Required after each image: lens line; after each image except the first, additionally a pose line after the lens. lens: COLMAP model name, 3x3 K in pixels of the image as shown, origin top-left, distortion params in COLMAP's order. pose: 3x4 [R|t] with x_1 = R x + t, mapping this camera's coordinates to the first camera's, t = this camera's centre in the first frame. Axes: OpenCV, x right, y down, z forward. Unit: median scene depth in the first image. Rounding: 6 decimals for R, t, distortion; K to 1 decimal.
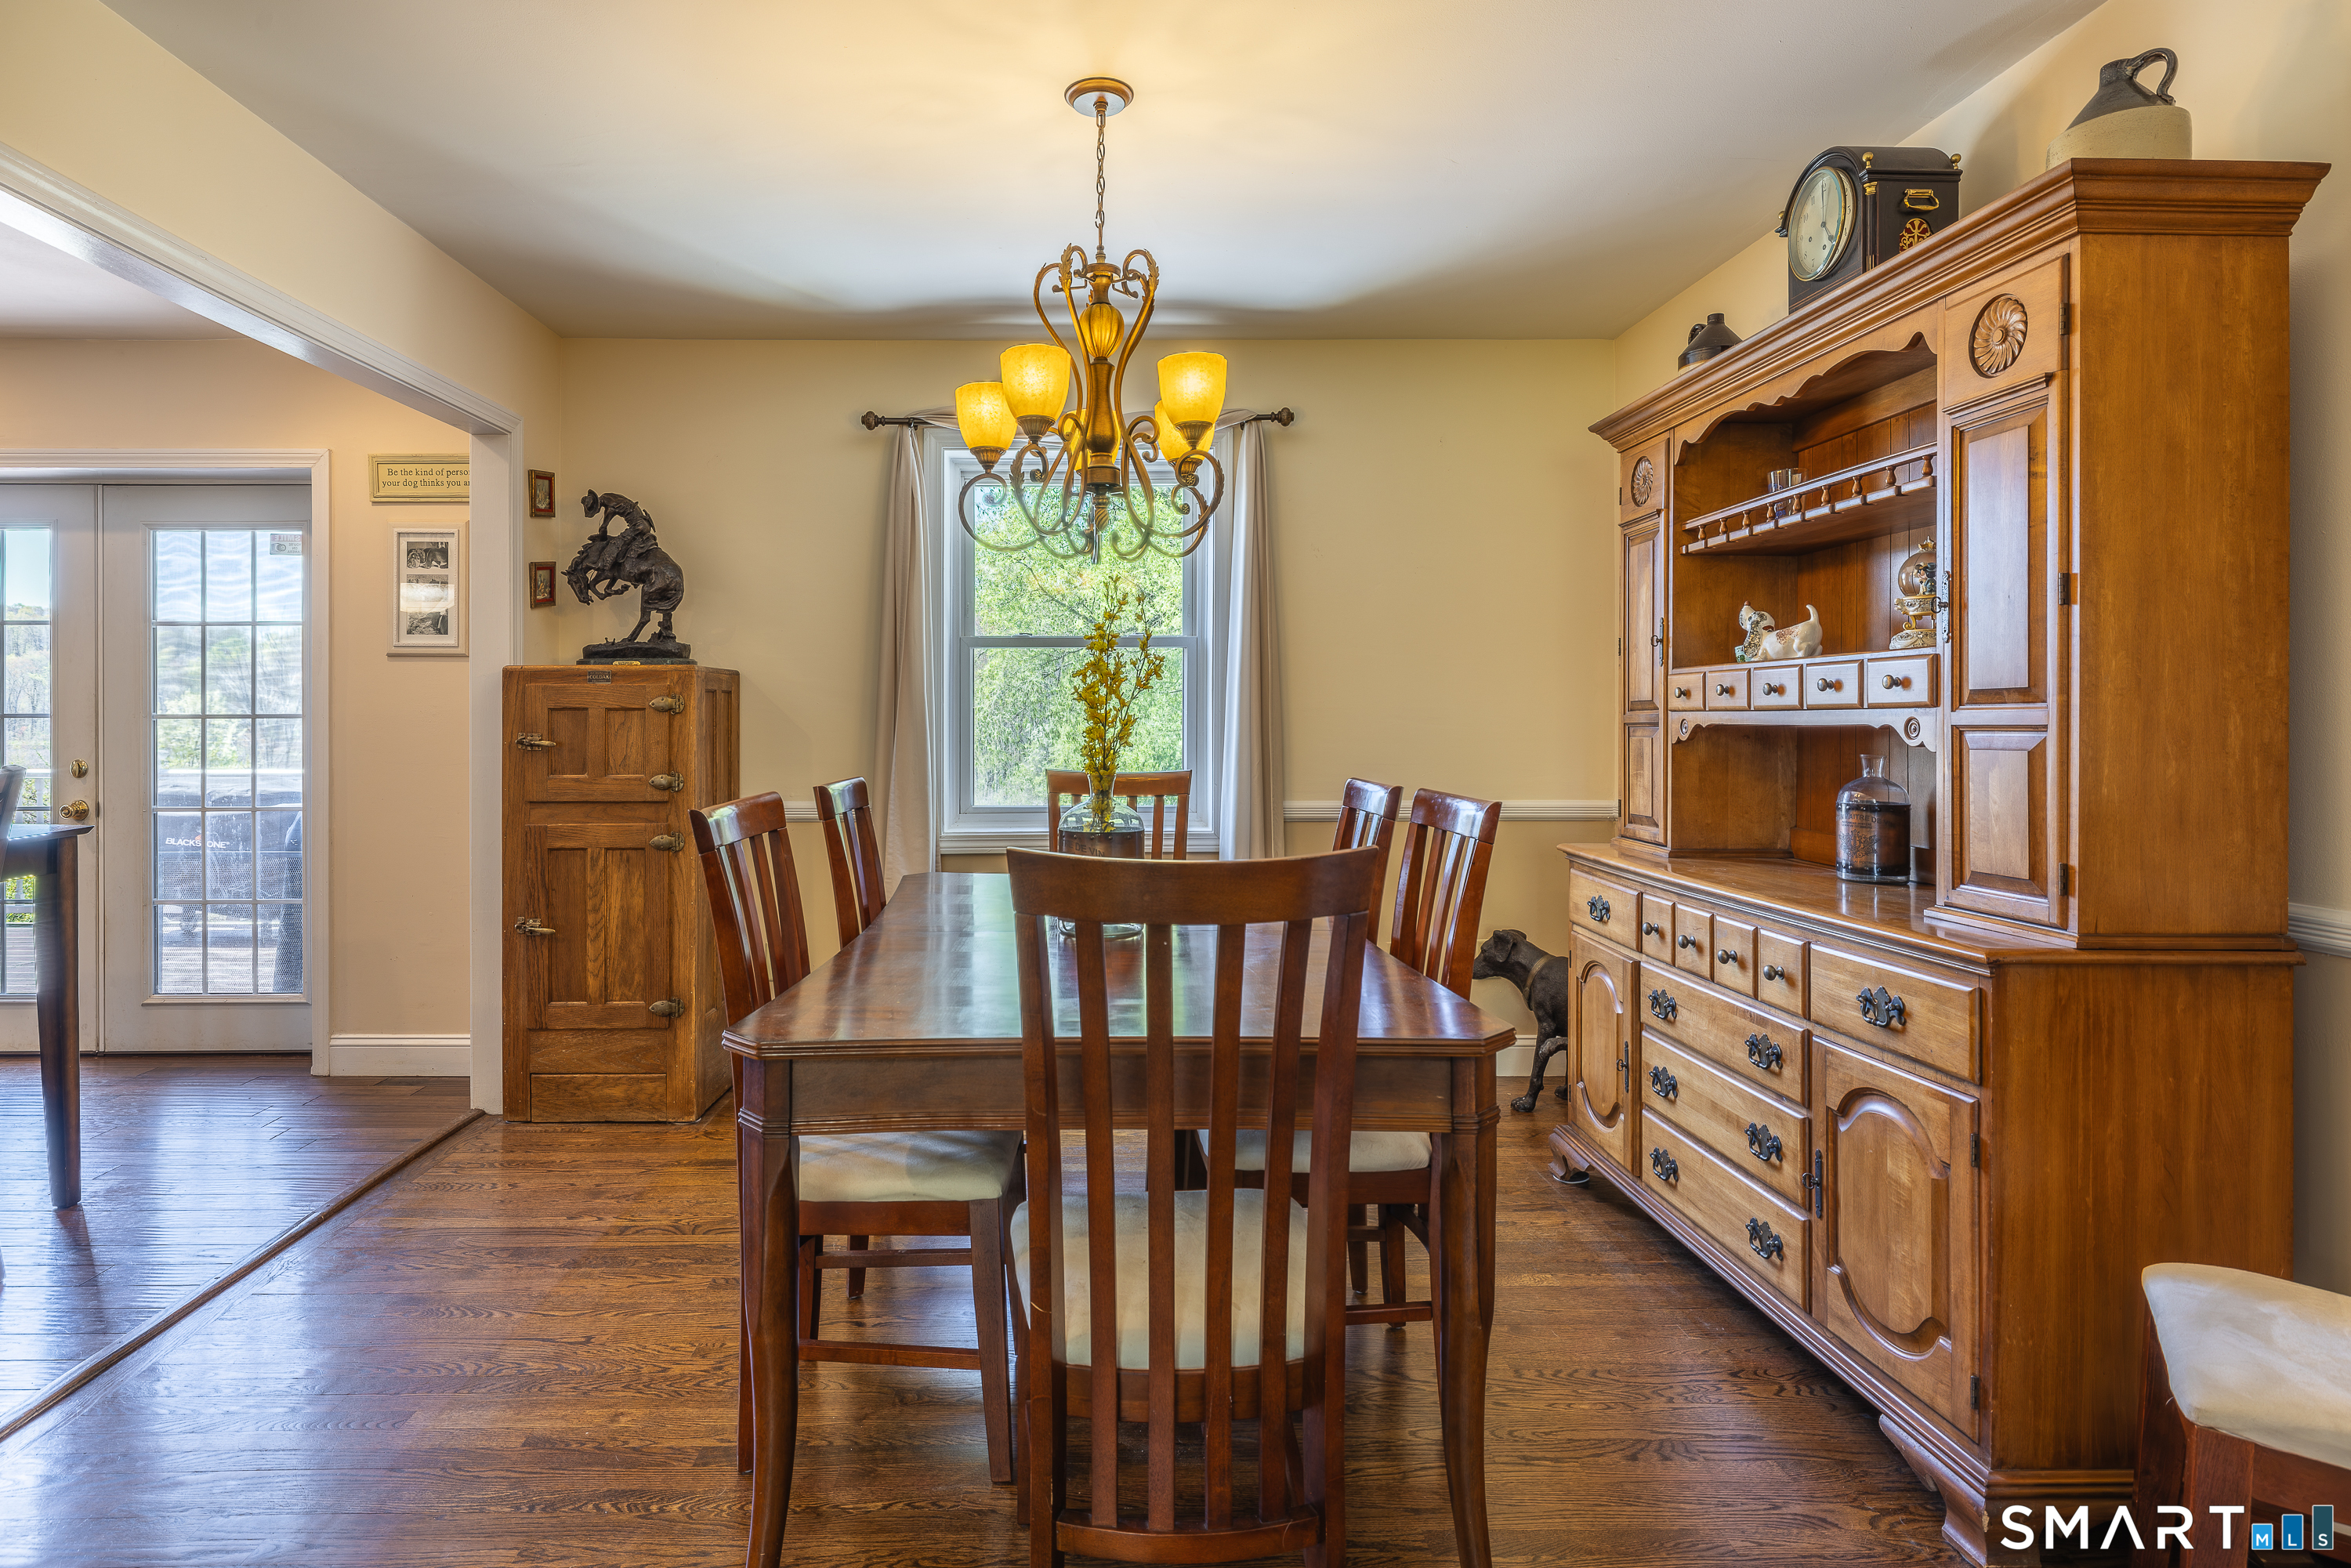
lens RADIAL K [[1183.5, 0, 1062.8], [0, 1183.5, 714.4], [0, 0, 1]] dist [0.001454, 0.000302]
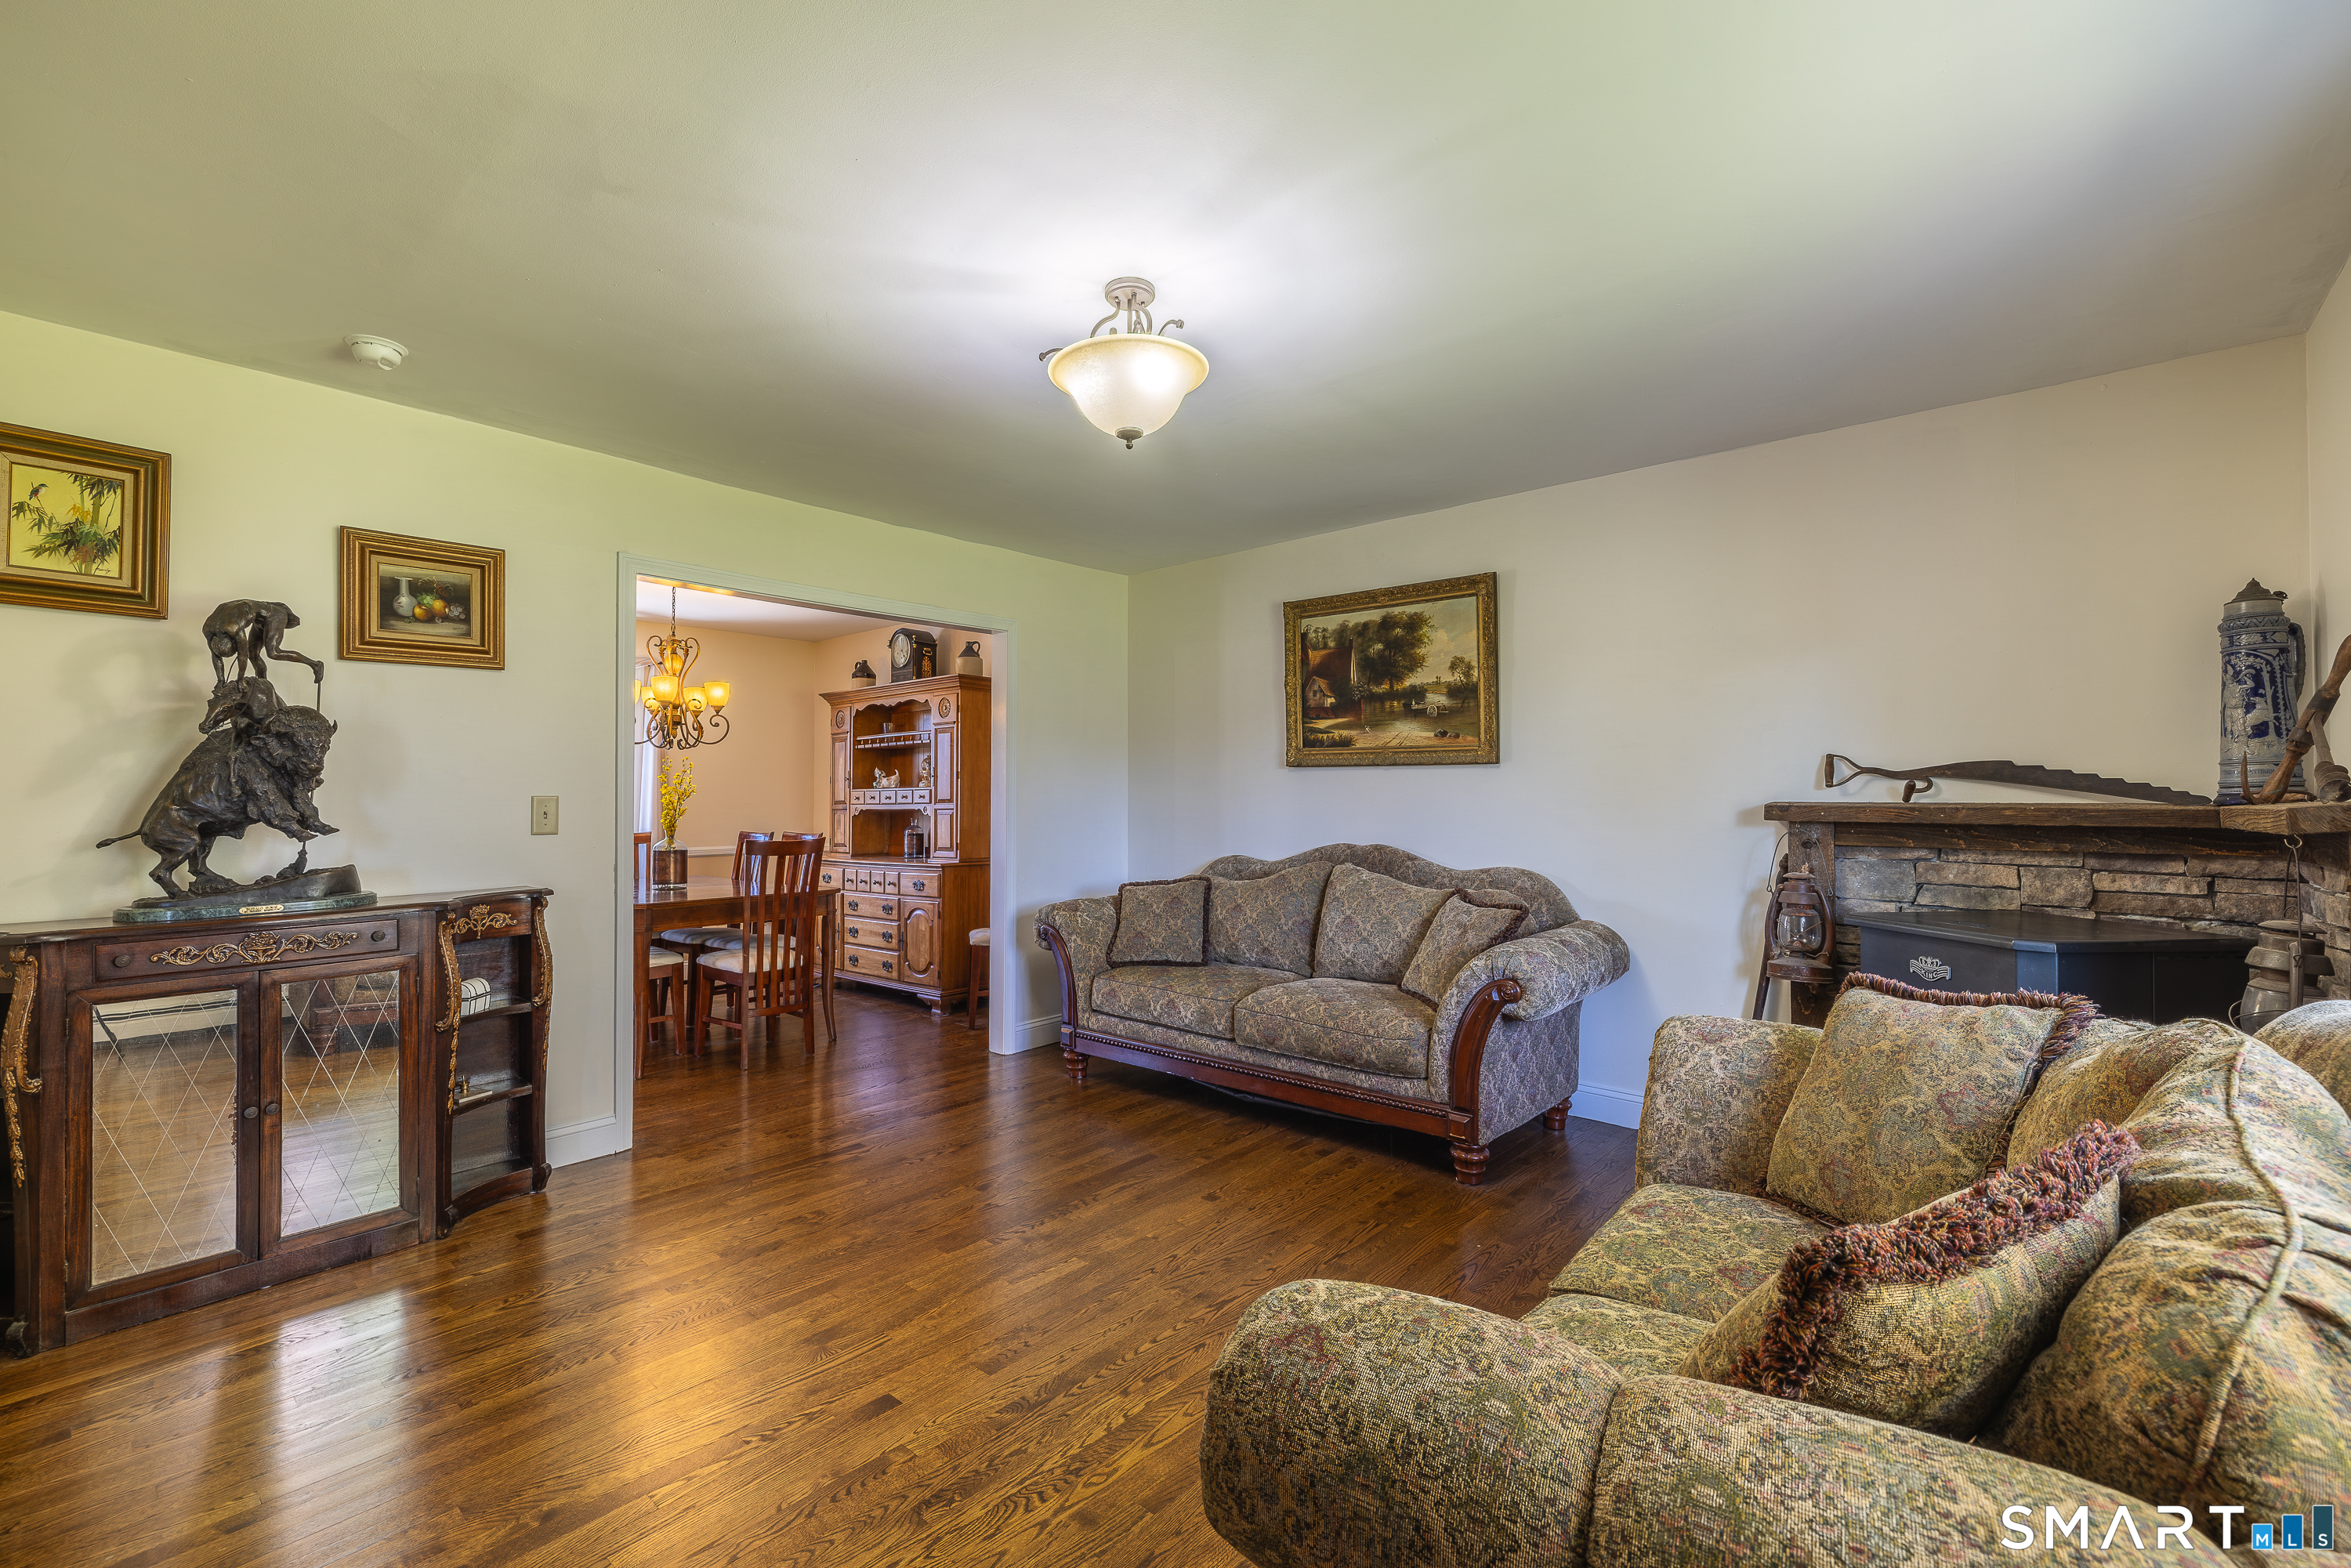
lens RADIAL K [[1039.6, 0, 1175.5], [0, 1039.6, 784.0], [0, 0, 1]] dist [-0.001535, -0.000231]
pose [[0.643813, 0.015138, 0.765033, -0.986573], [0.000058, 0.999803, -0.019832, -0.003056], [-0.765183, 0.012813, 0.643686, -1.316462]]
